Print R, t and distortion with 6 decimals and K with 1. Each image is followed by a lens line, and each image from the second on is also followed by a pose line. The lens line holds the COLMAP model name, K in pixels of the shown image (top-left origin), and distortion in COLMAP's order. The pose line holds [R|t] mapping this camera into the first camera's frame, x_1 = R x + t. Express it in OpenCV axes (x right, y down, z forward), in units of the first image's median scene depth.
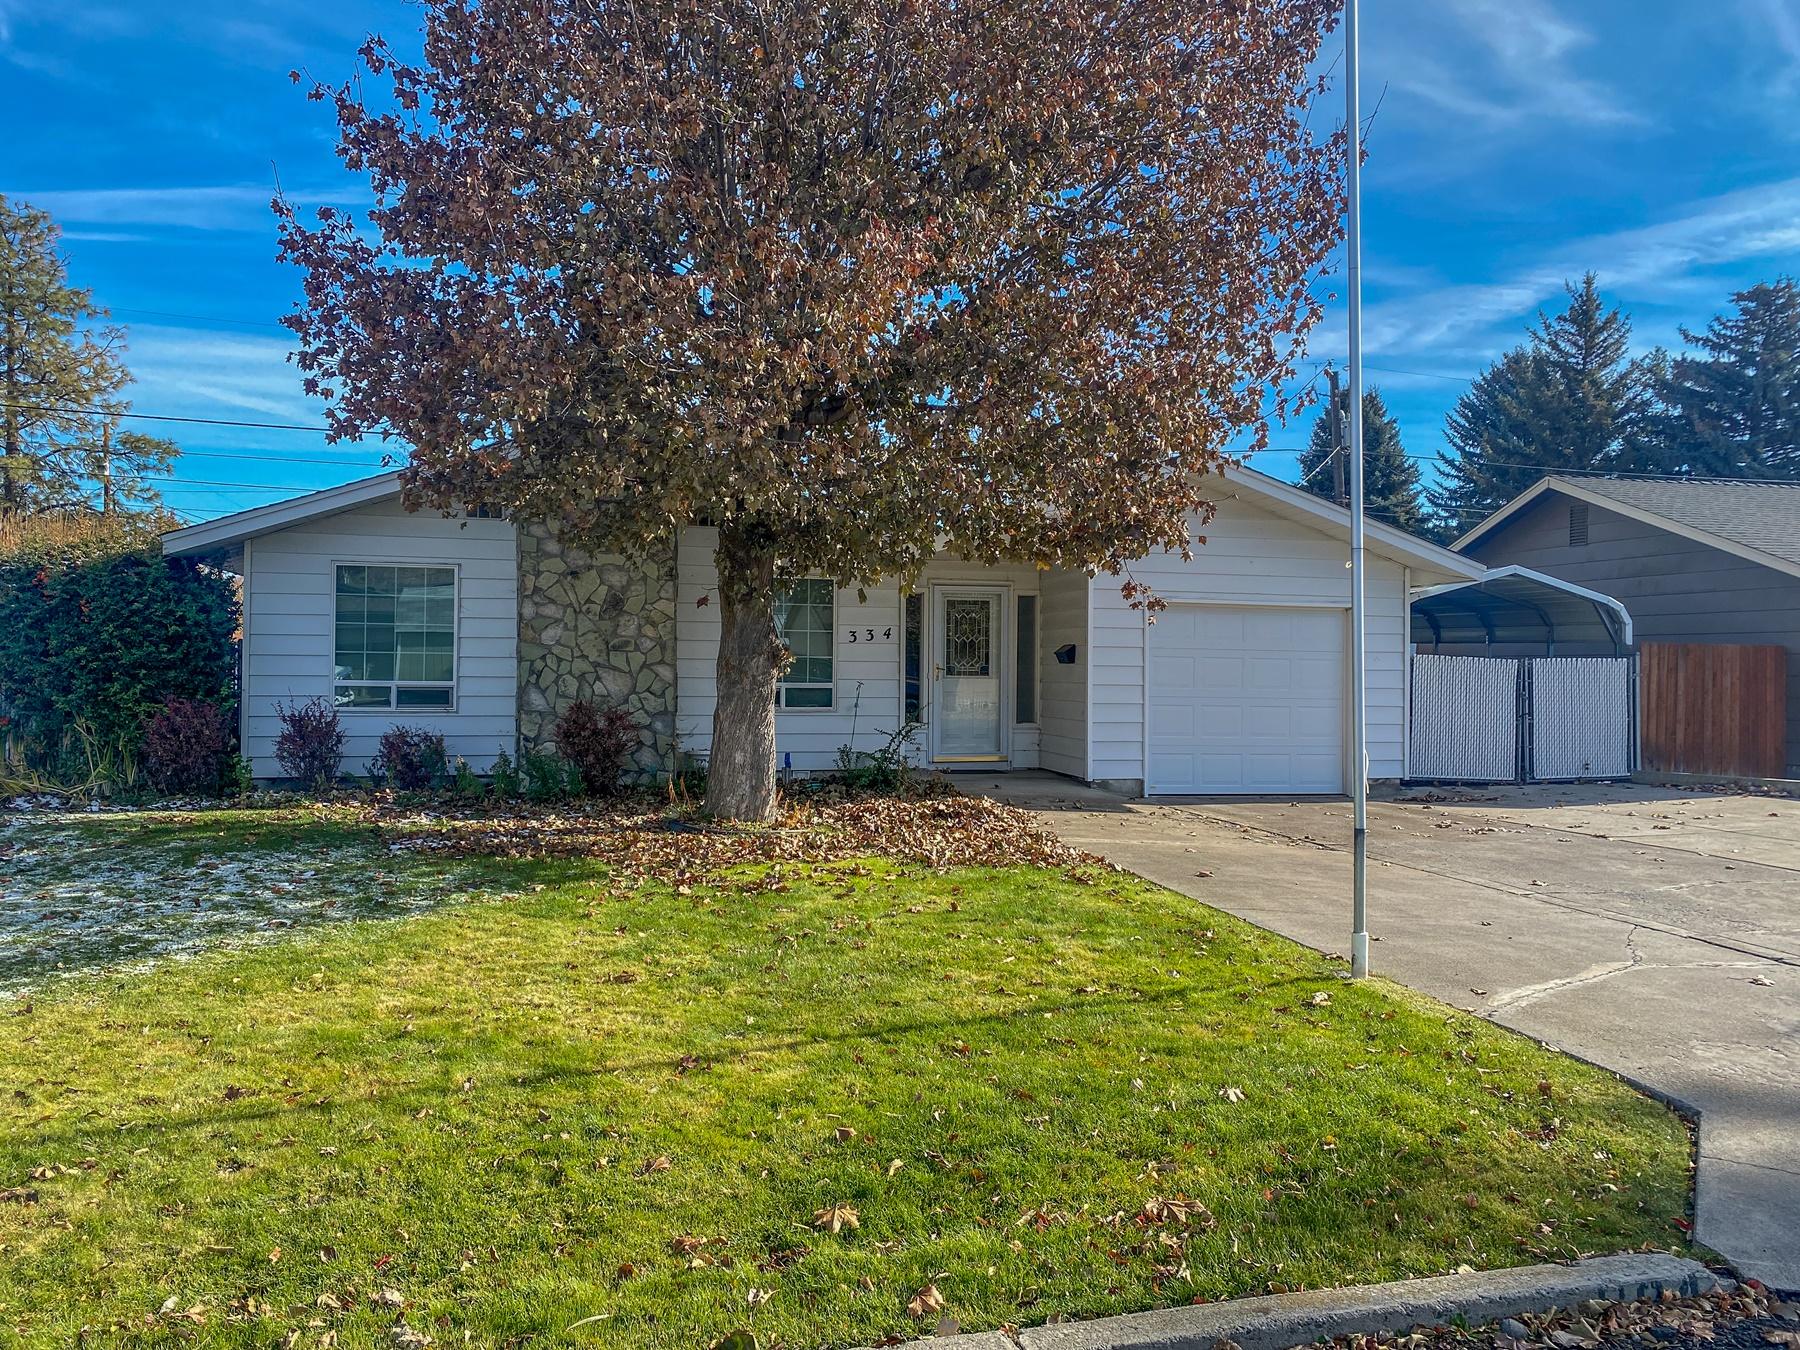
lens RADIAL K [[1362.0, 0, 899.9], [0, 1362.0, 675.3], [0, 0, 1]] dist [0.011452, 0.001313]
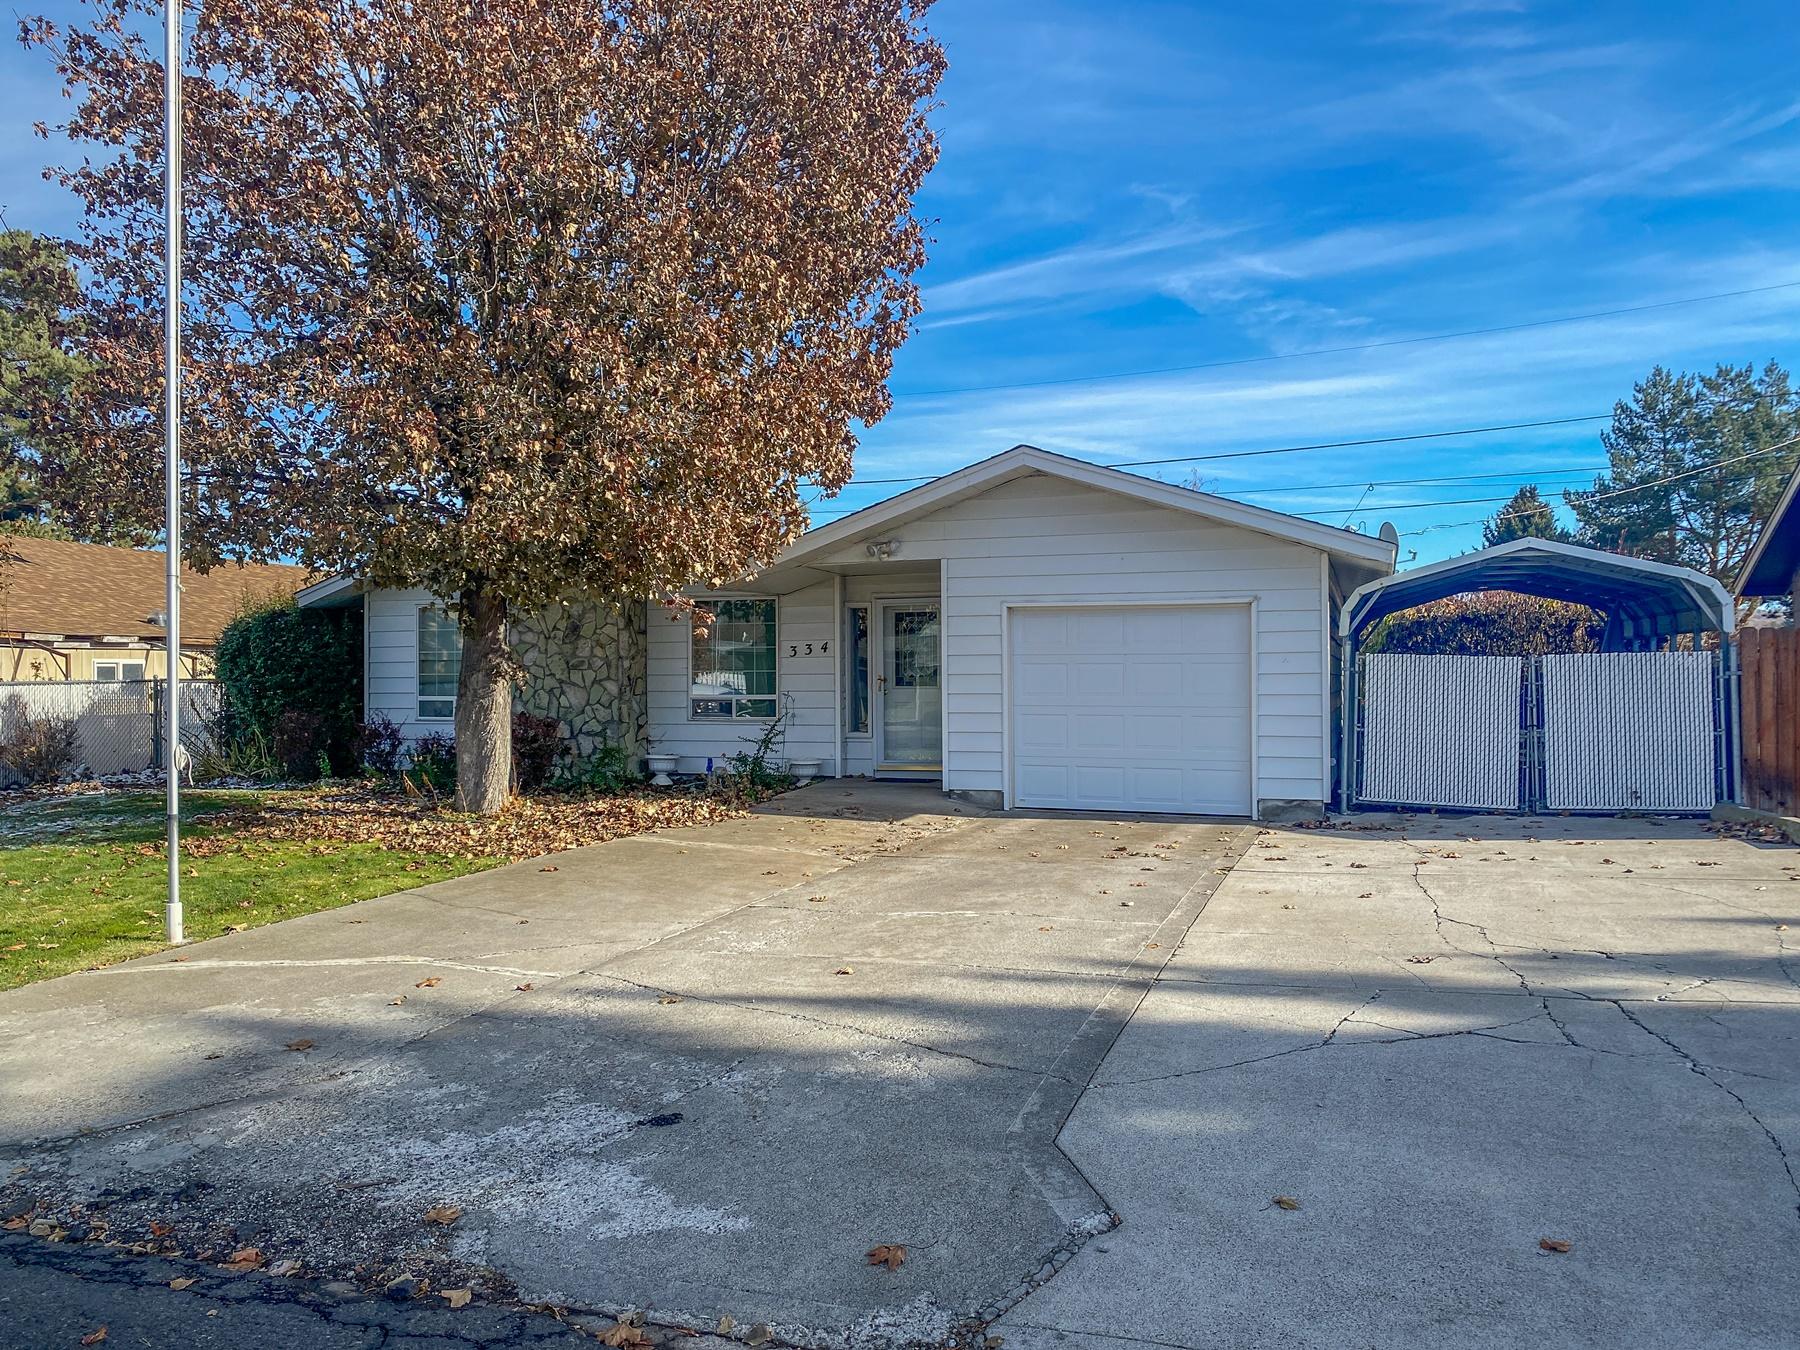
lens RADIAL K [[1362.0, 0, 899.8], [0, 1362.0, 677.5], [0, 0, 1]] dist [0.011452, 0.001313]
pose [[0.835355, -0.016012, -0.549478, 0.670135], [0.011629, 0.999867, -0.011457, 0.006022], [0.549588, 0.003181, 0.835430, 0.158686]]
